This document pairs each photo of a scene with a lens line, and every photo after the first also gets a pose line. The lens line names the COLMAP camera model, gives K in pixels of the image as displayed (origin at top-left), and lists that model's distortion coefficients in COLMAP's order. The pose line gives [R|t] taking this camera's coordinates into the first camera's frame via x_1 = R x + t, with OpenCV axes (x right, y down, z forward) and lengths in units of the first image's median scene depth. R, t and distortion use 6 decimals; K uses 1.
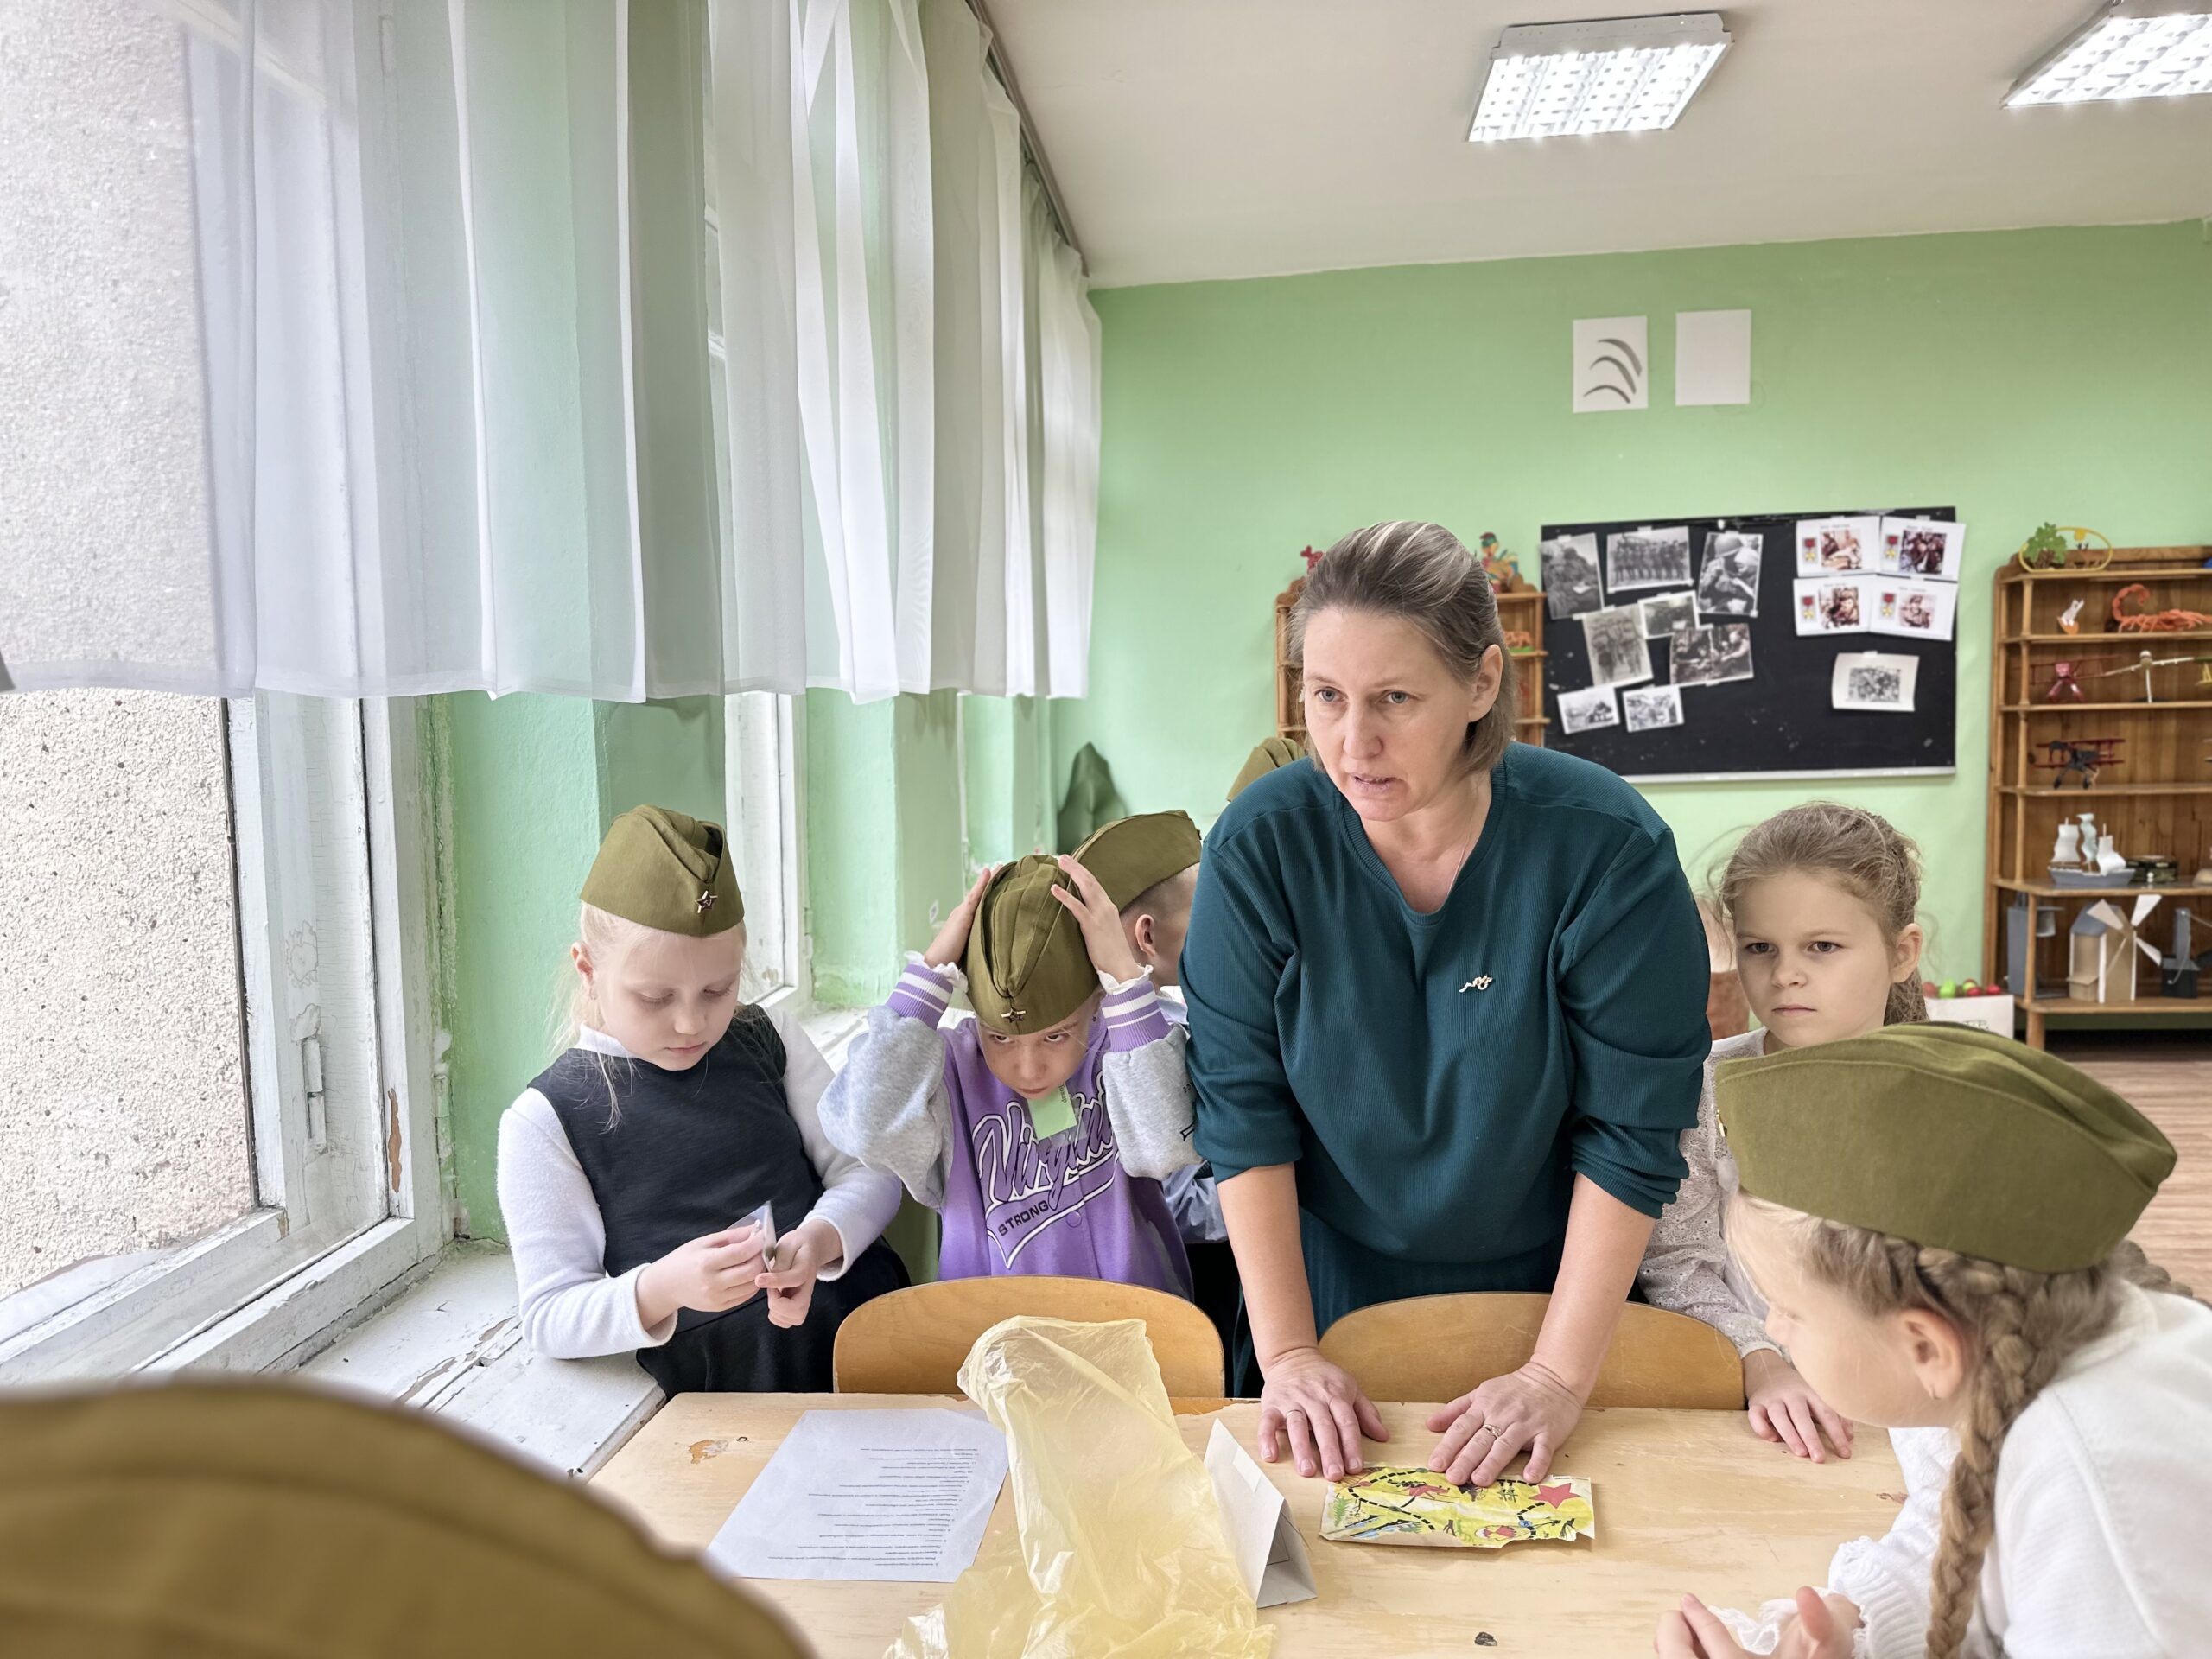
lens RADIAL K [[1520.7, 0, 1094.8], [0, 1520.7, 829.5], [0, 0, 1]] dist [0.036402, -0.049360]
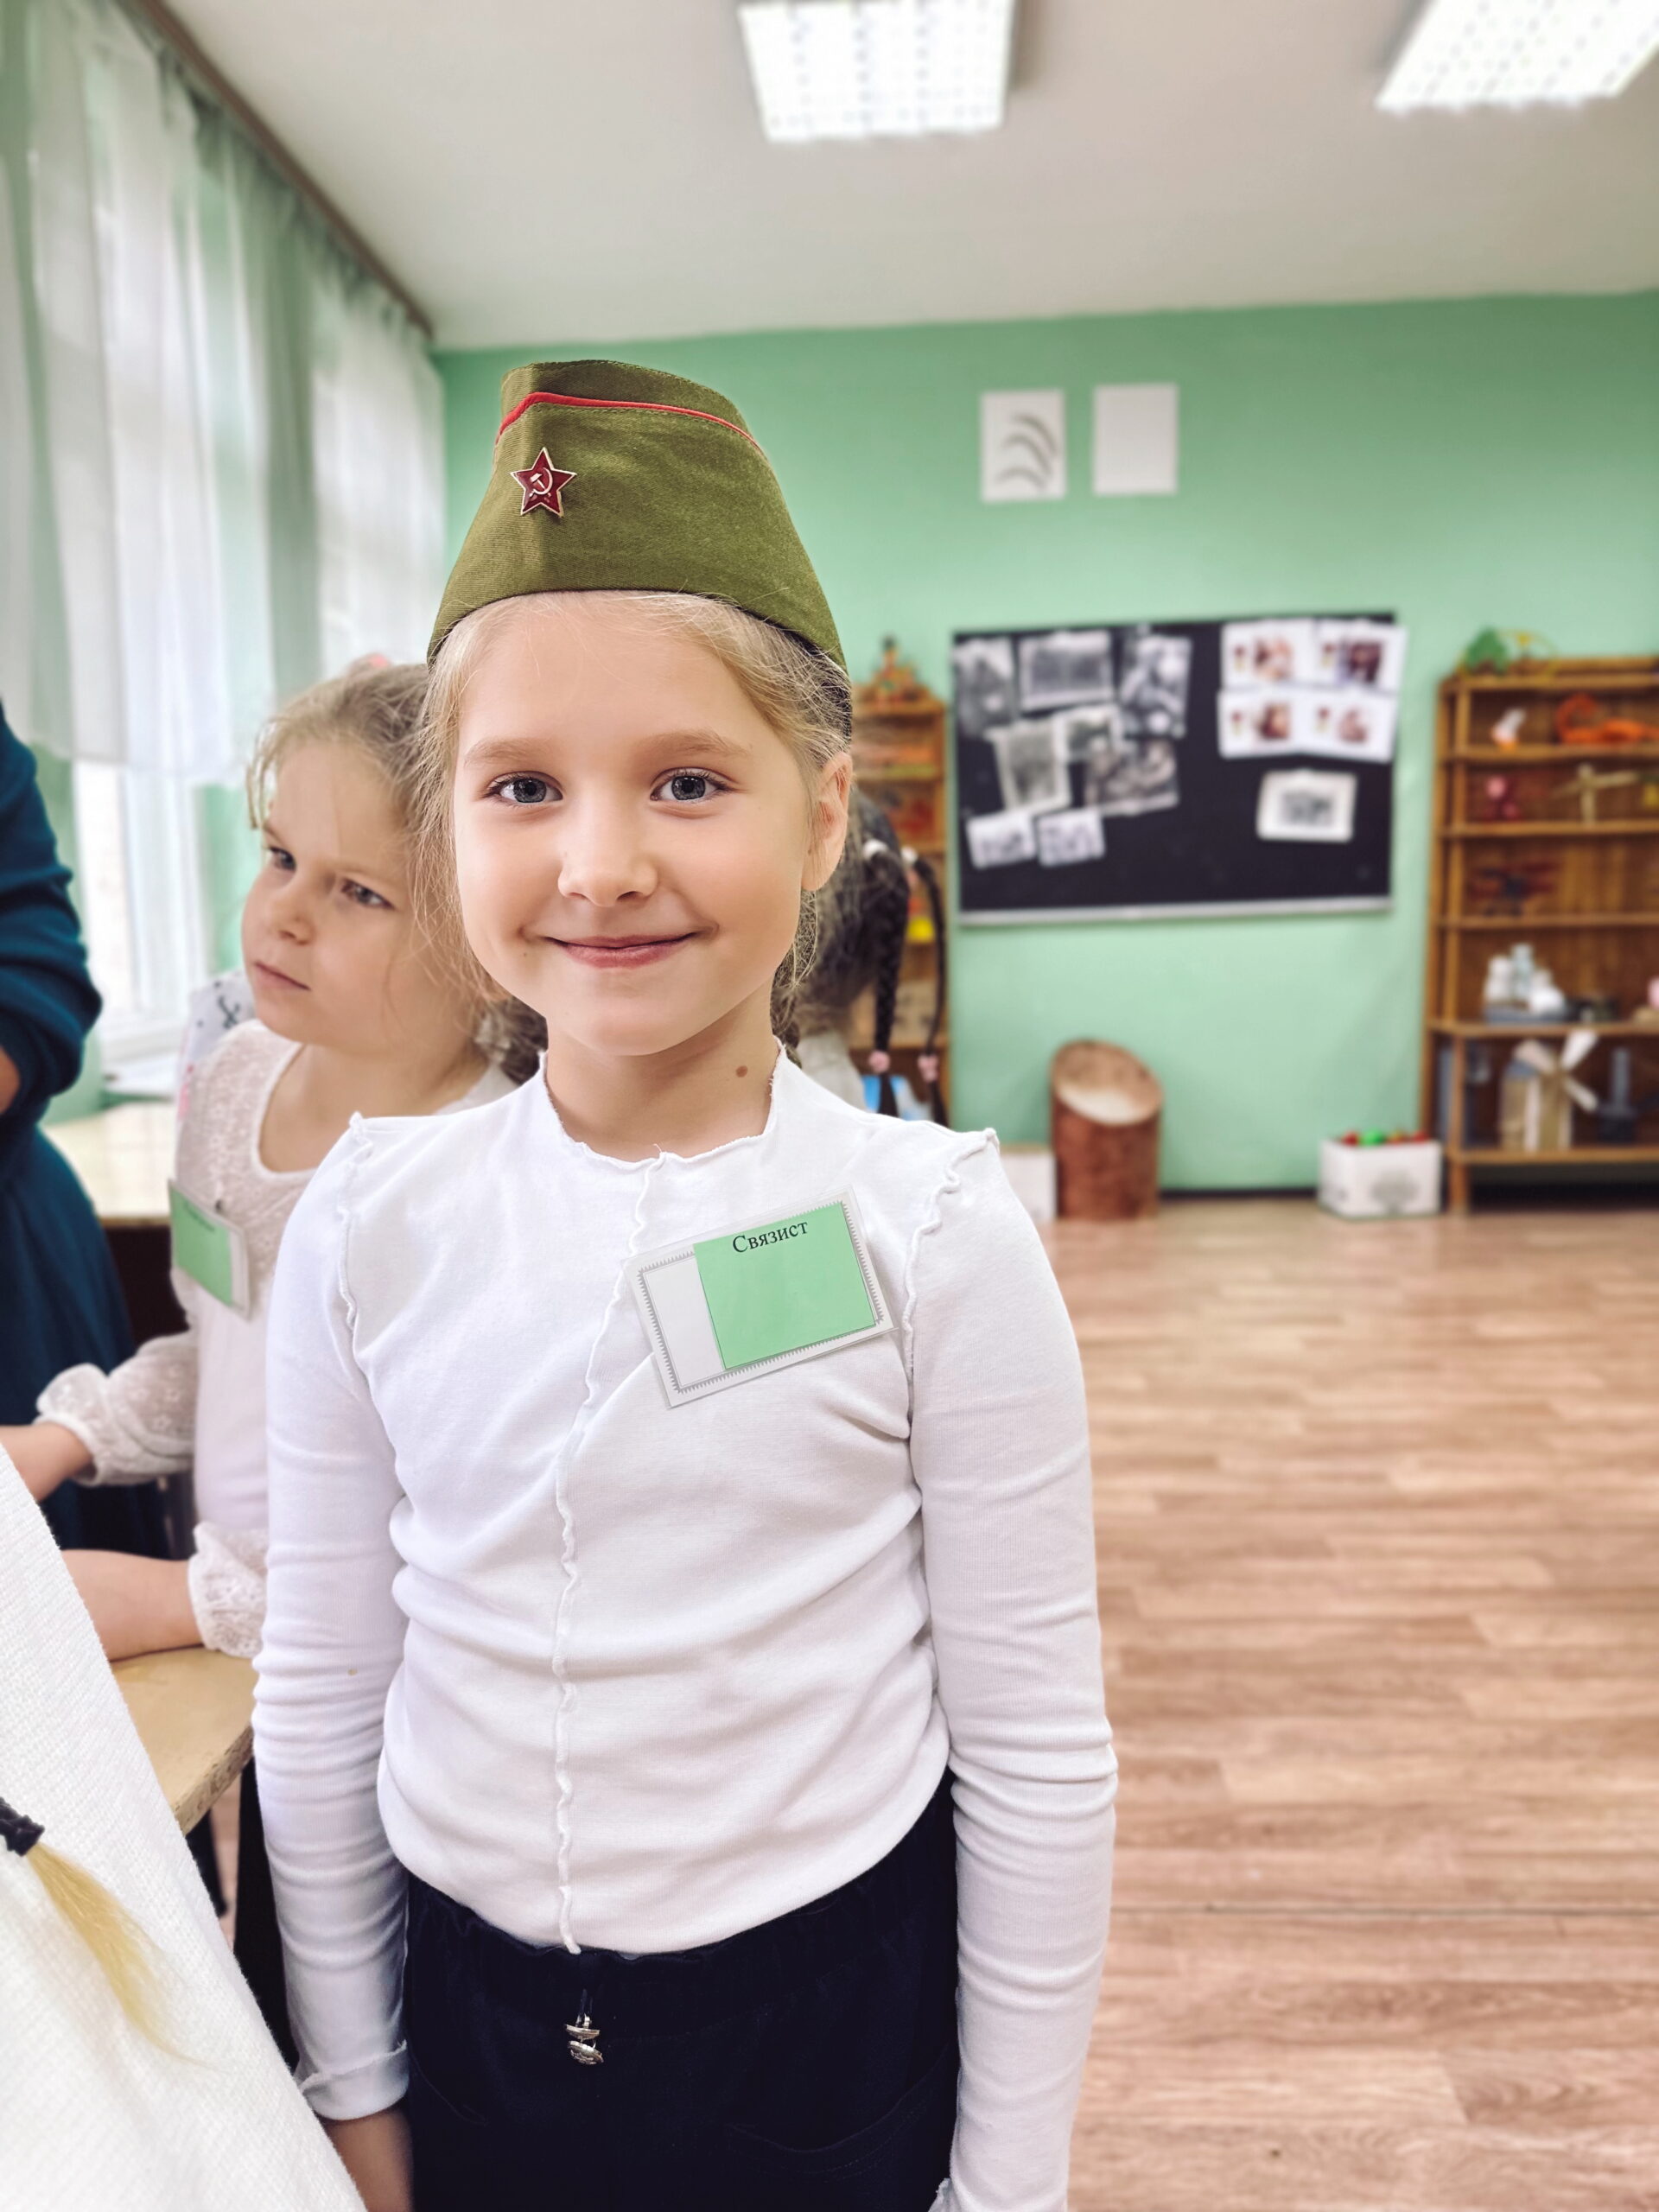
lens RADIAL K [[1520.7, 0, 781.6], [0, 1520.7, 1121.5], [0, 0, 1]] dist [0.036402, -0.049360]
pose [[0.999315, -0.006720, 0.036395, 0.170864], [0.004143, 0.997508, 0.070439, 0.027939], [-0.036778, -0.070240, 0.996852, 0.090831]]
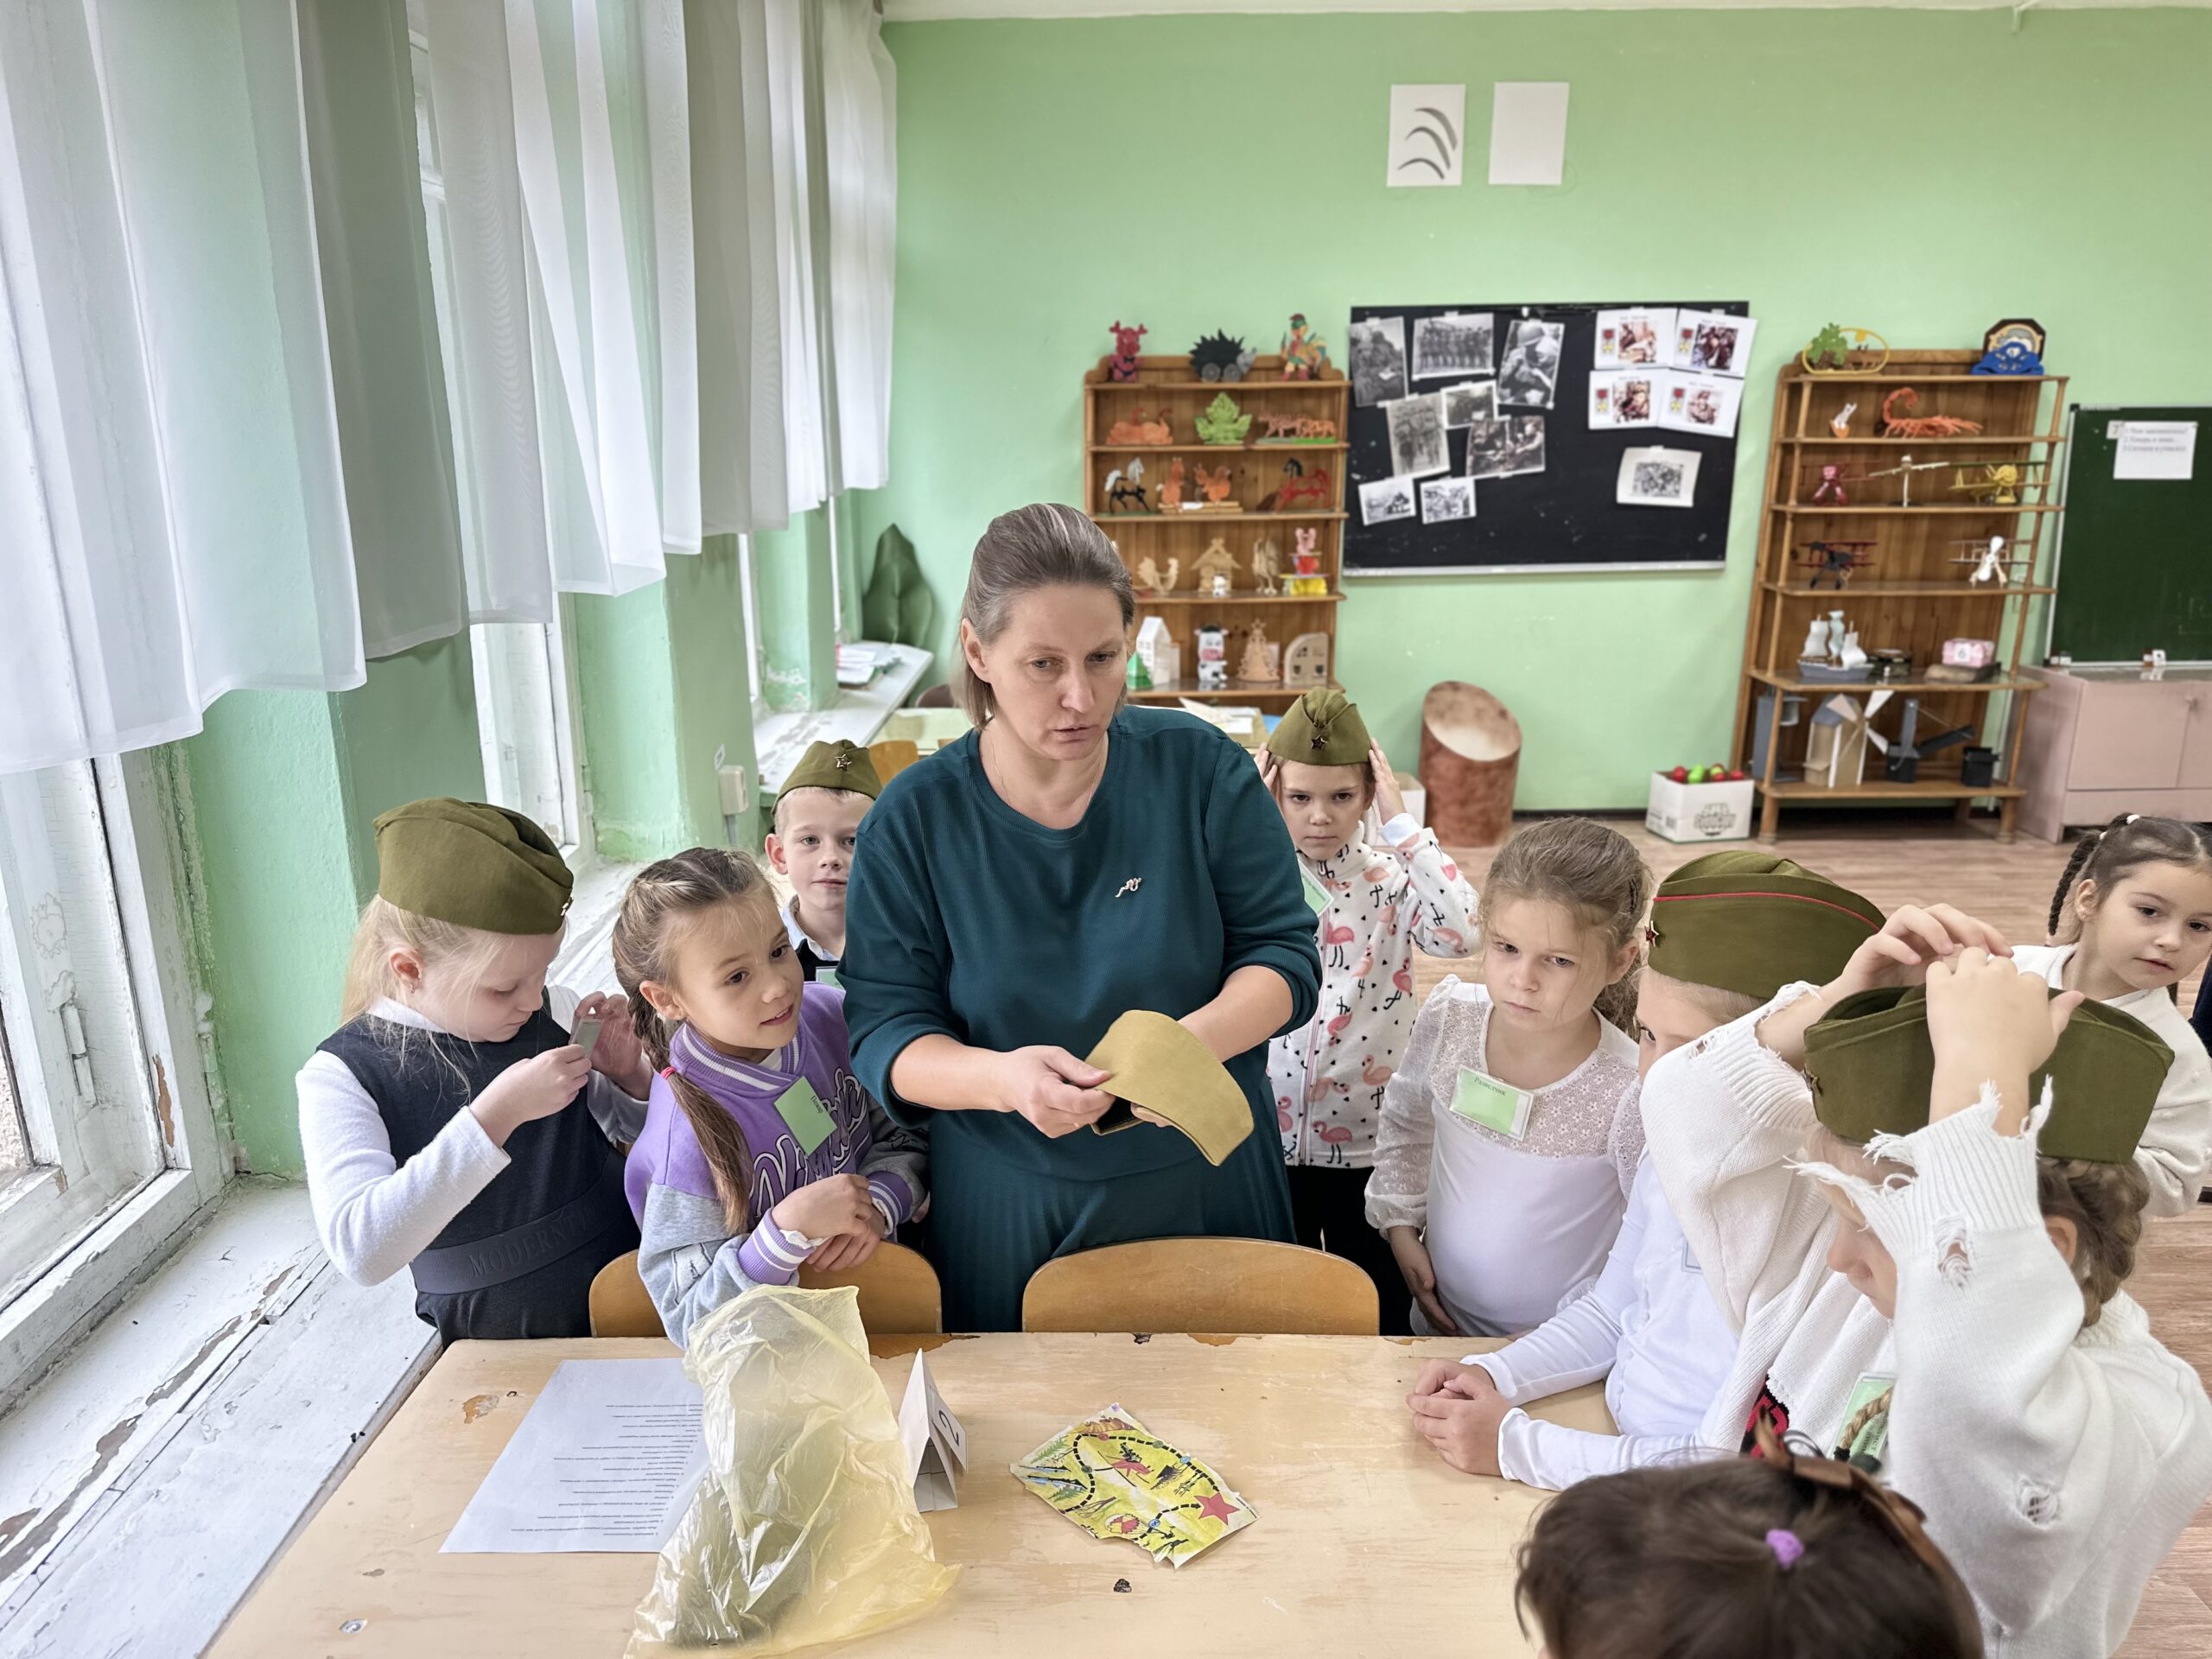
lens RADIAL K [[1520.7, 0, 1082.1], [0, 1520.7, 850.7], [0, 0, 1]] dist [0.036402, -0.049360]
pose [[0.994801, -0.009035, 0.101439, 0.018494], [-0.011401, 0.979915, 0.199089, -0.053777], [-0.101200, -0.199210, 0.974717, -0.014642]]
